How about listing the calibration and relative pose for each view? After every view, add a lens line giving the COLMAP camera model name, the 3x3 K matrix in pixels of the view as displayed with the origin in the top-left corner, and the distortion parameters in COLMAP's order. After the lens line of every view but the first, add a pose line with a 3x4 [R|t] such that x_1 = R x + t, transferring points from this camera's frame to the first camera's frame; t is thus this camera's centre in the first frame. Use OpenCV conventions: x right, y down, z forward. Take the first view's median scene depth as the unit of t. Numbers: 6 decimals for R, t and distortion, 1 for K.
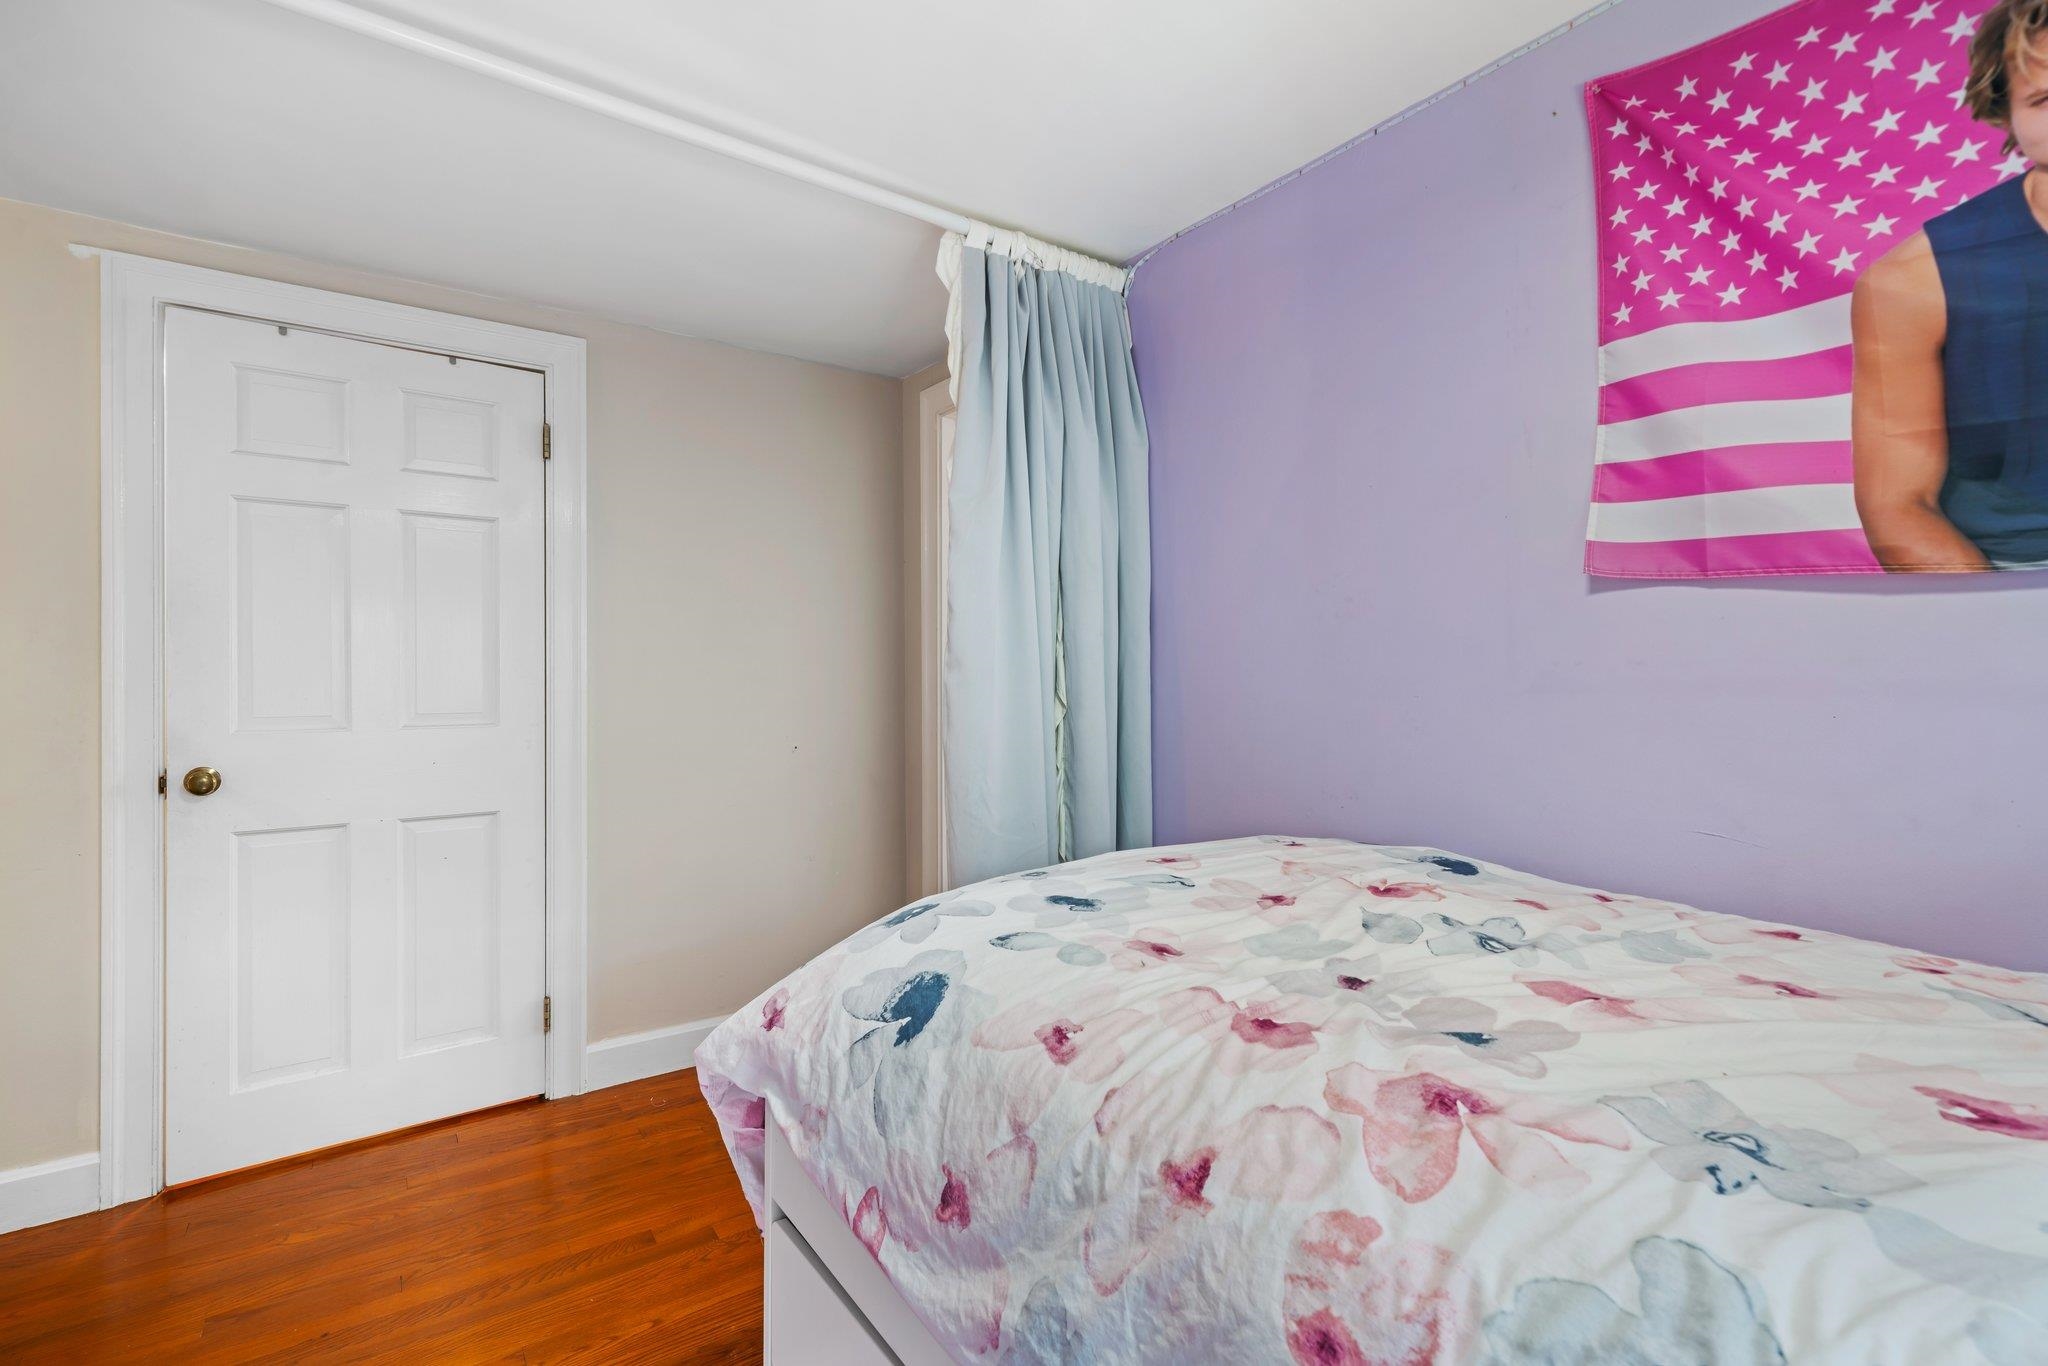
lens RADIAL K [[924.8, 0, 1024.0], [0, 924.8, 683.0], [0, 0, 1]] dist [0.001465, 0.000322]
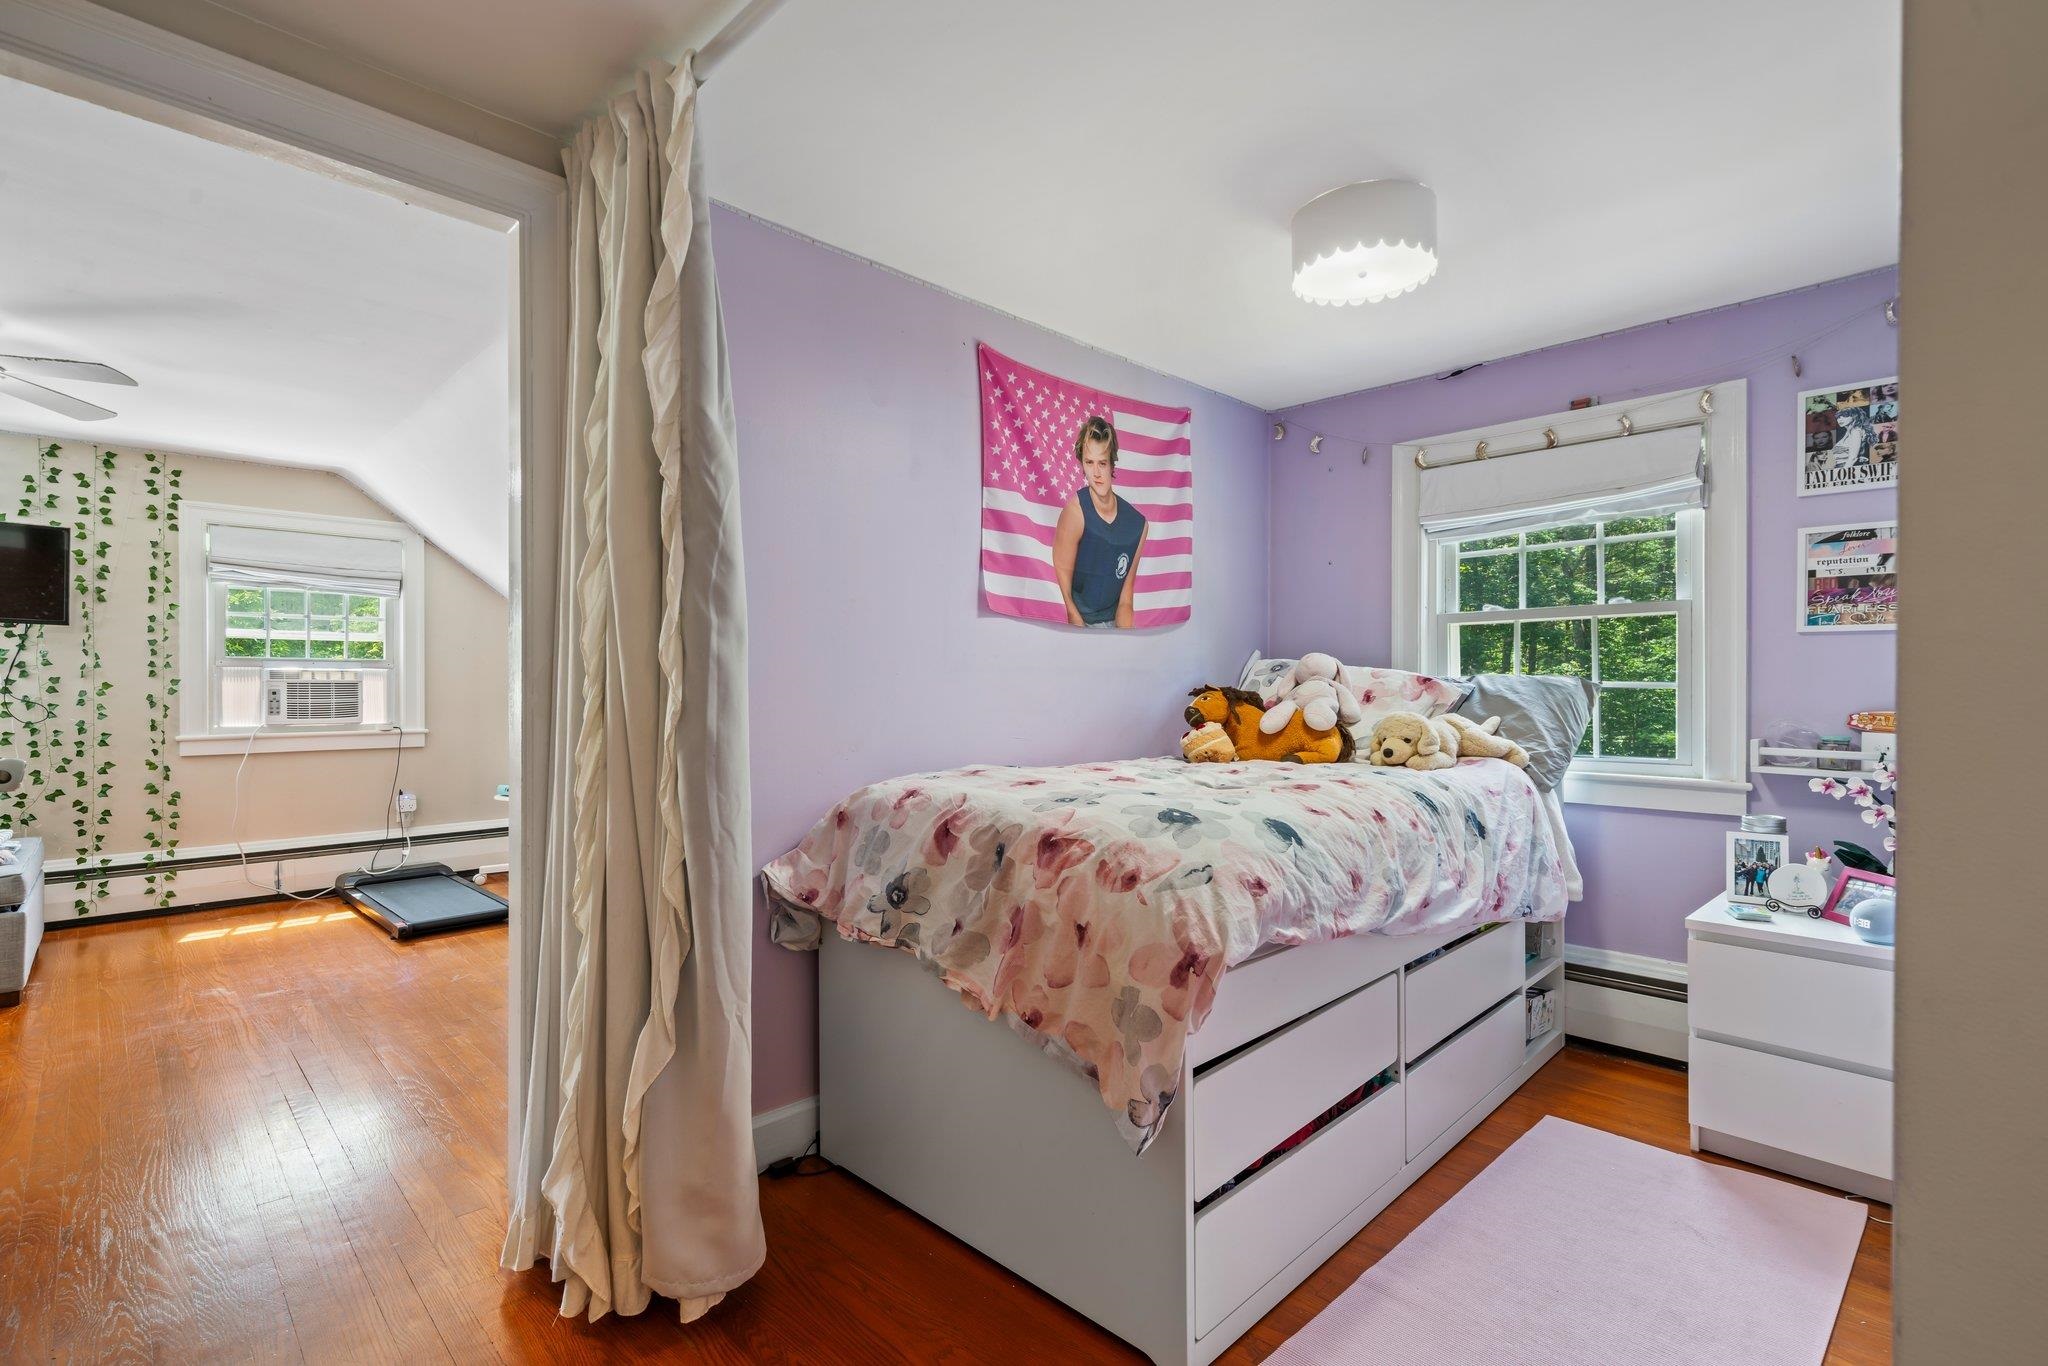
lens RADIAL K [[945.2, 0, 1024.0], [0, 945.2, 683.0], [0, 0, 1]] dist [0.001494, 0.000400]
pose [[-0.159922, 0.002331, 0.987127, -1.499428], [0.005540, 0.999984, -0.001464, 0.043236], [-0.987114, 0.005234, -0.159932, 1.444774]]
